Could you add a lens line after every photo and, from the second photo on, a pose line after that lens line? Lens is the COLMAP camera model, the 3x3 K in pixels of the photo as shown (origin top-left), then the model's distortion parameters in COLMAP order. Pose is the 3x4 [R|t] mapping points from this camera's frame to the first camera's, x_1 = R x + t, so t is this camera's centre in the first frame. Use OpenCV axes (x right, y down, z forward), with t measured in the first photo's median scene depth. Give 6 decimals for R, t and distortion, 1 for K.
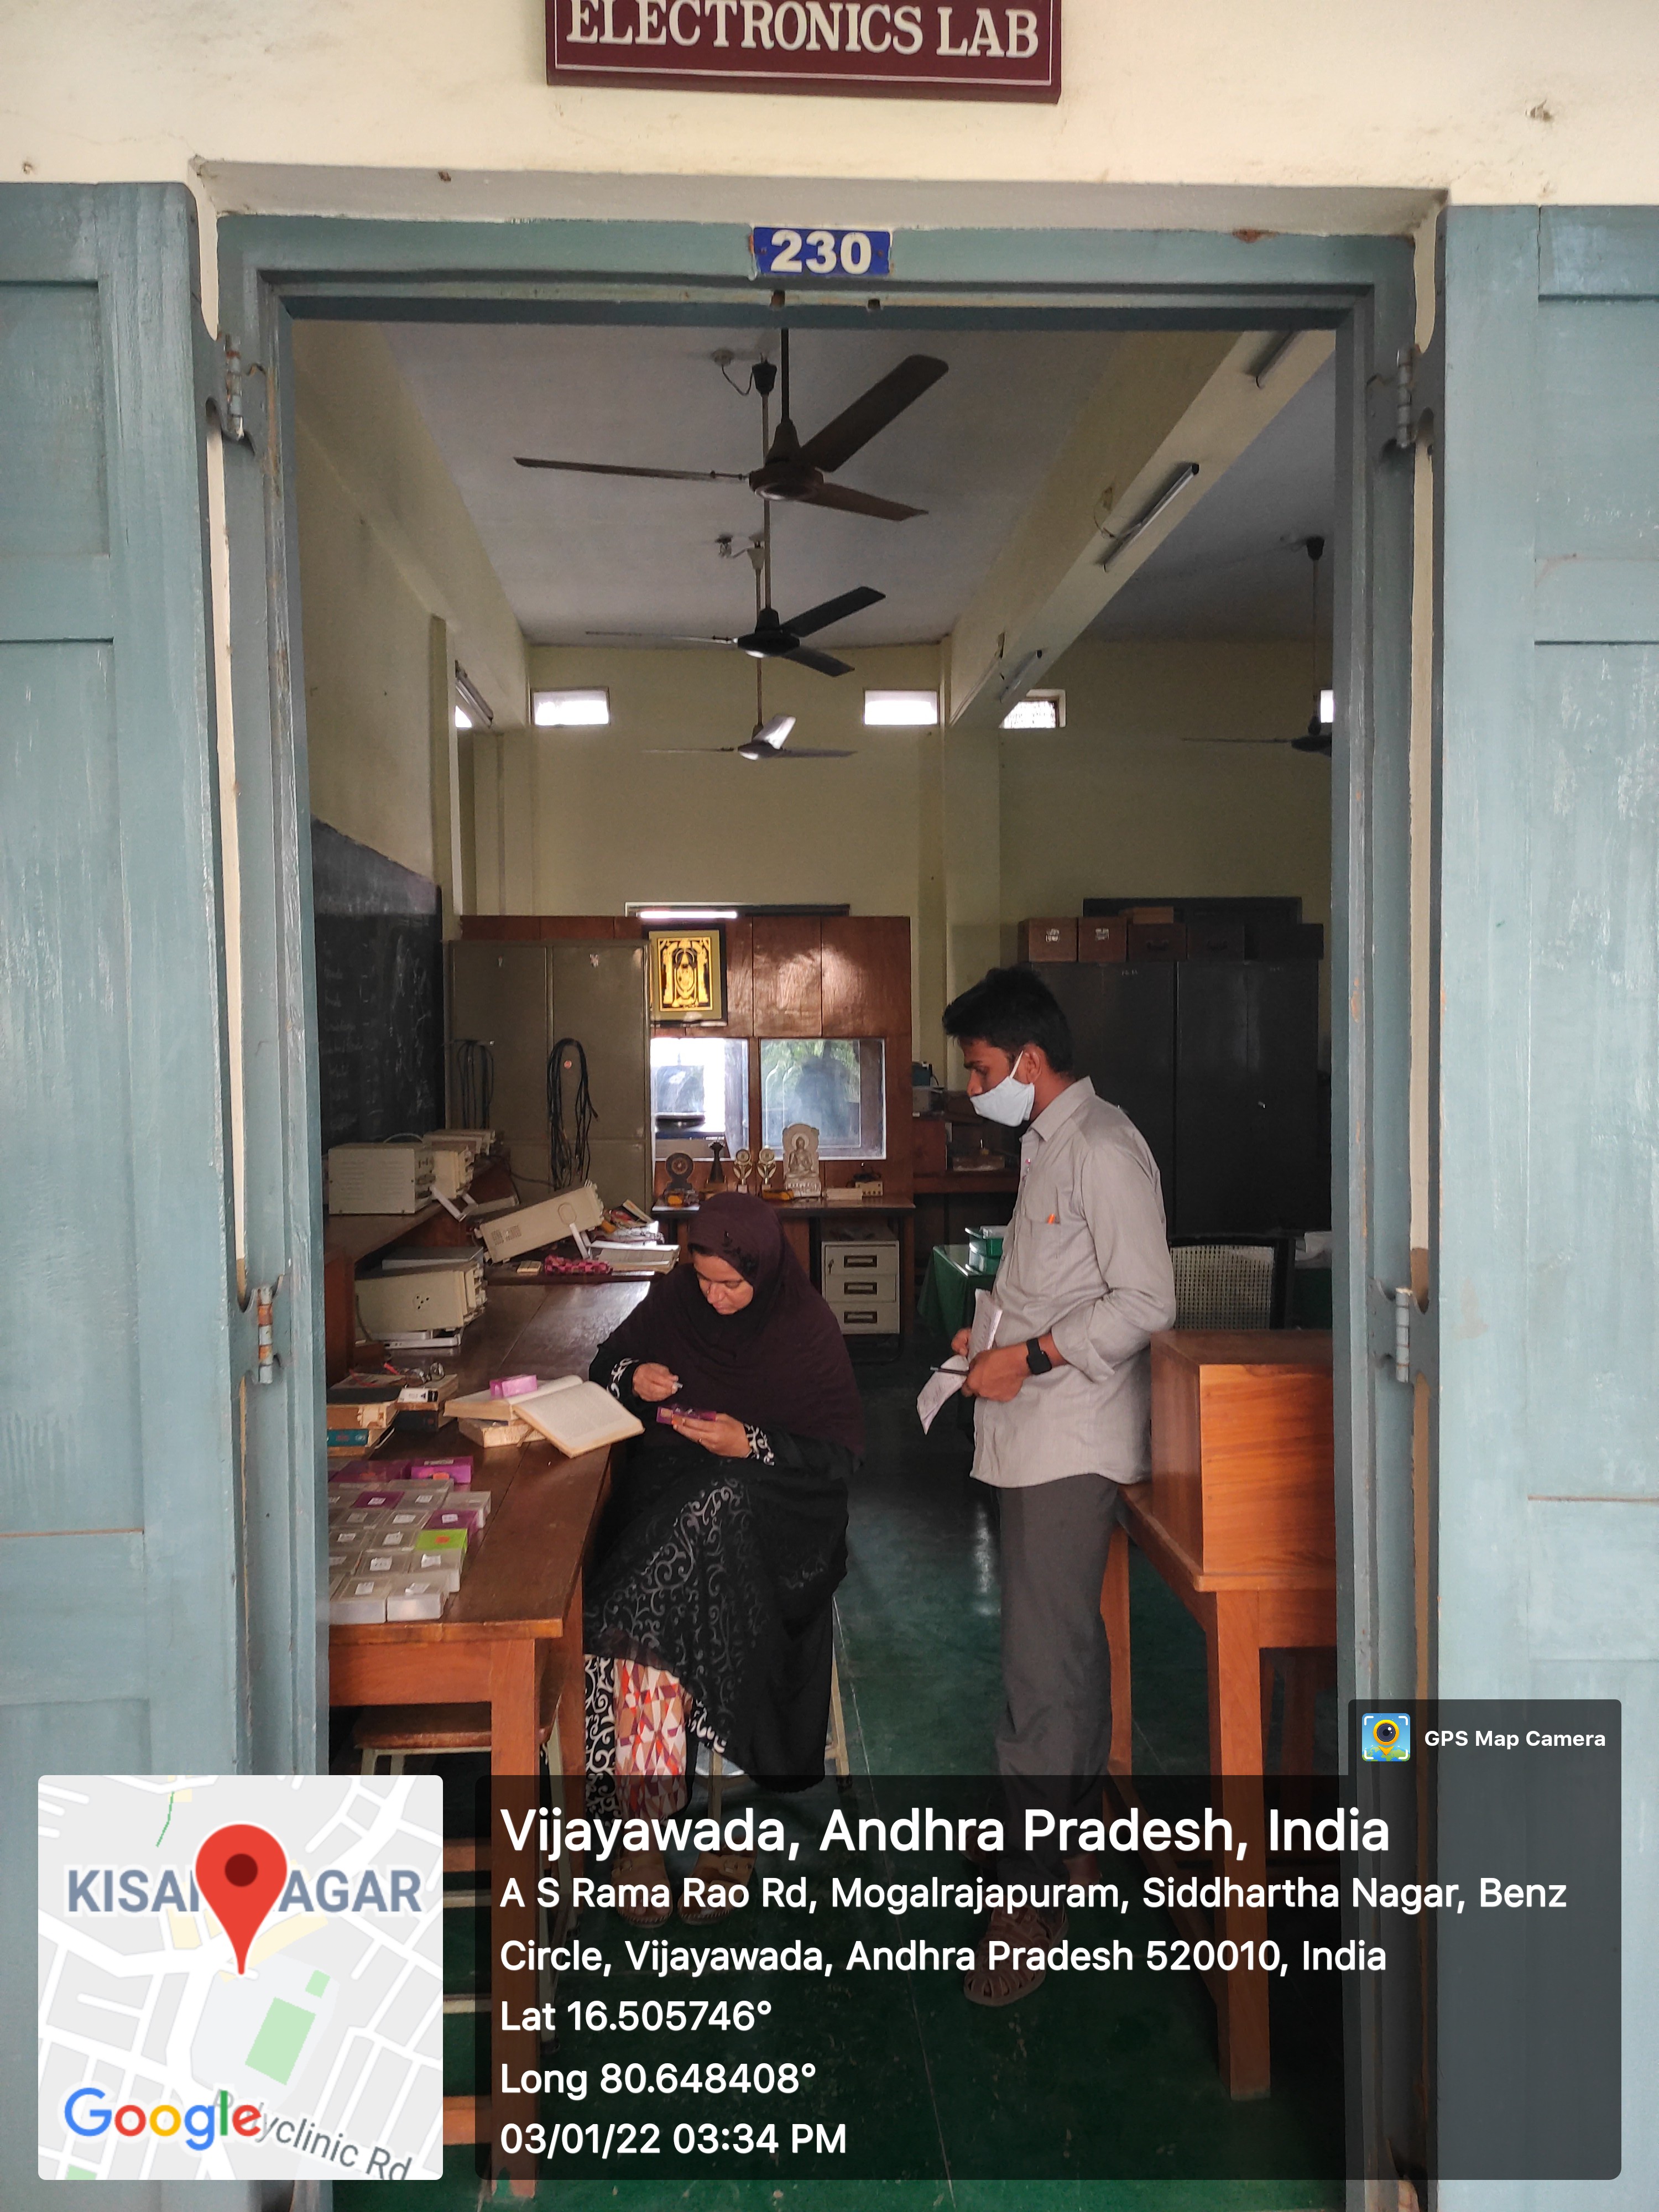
lens RADIAL K [[1596.1, 0, 829.5], [0, 1596.1, 1106.0], [0, 0, 1]] dist [0.060132, -0.066126]
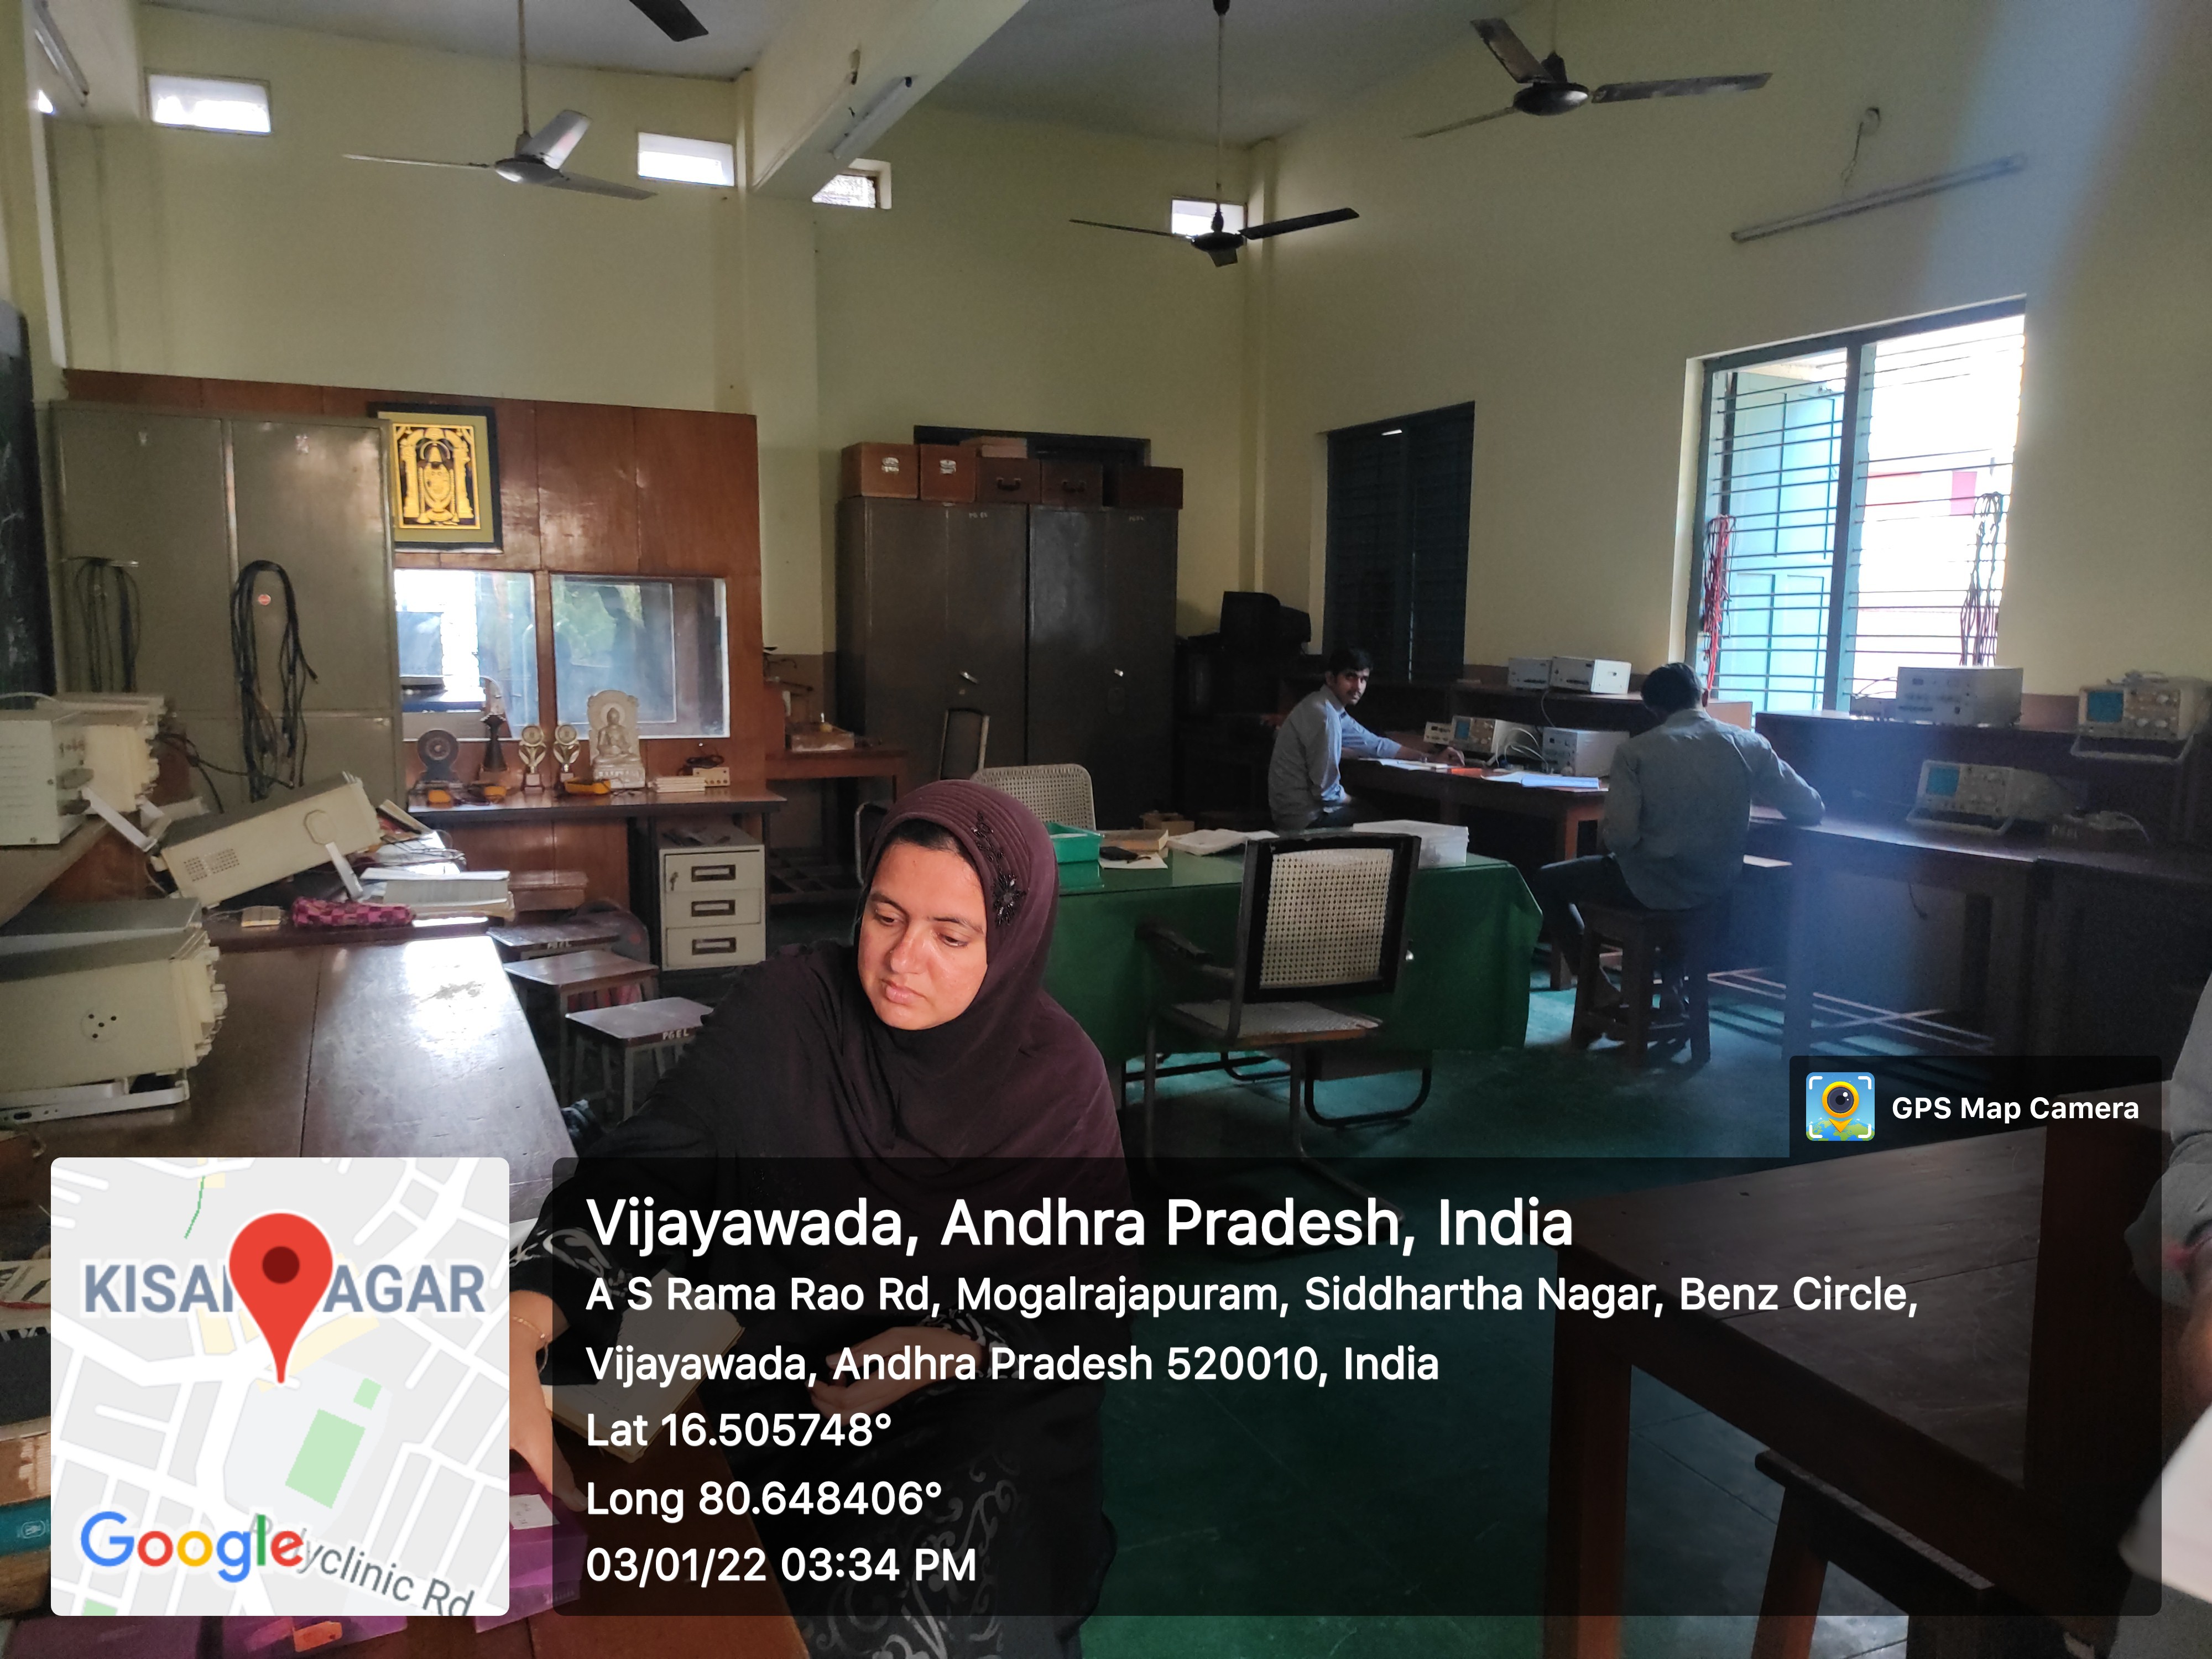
lens RADIAL K [[1596.1, 0, 1088.0], [0, 1596.1, 839.2], [0, 0, 1]] dist [0.060132, -0.066126]
pose [[0.938103, -0.029858, 0.345066, -0.071769], [-0.003629, 0.995375, 0.095995, 0.007732], [-0.346336, -0.091306, 0.933657, 0.222895]]
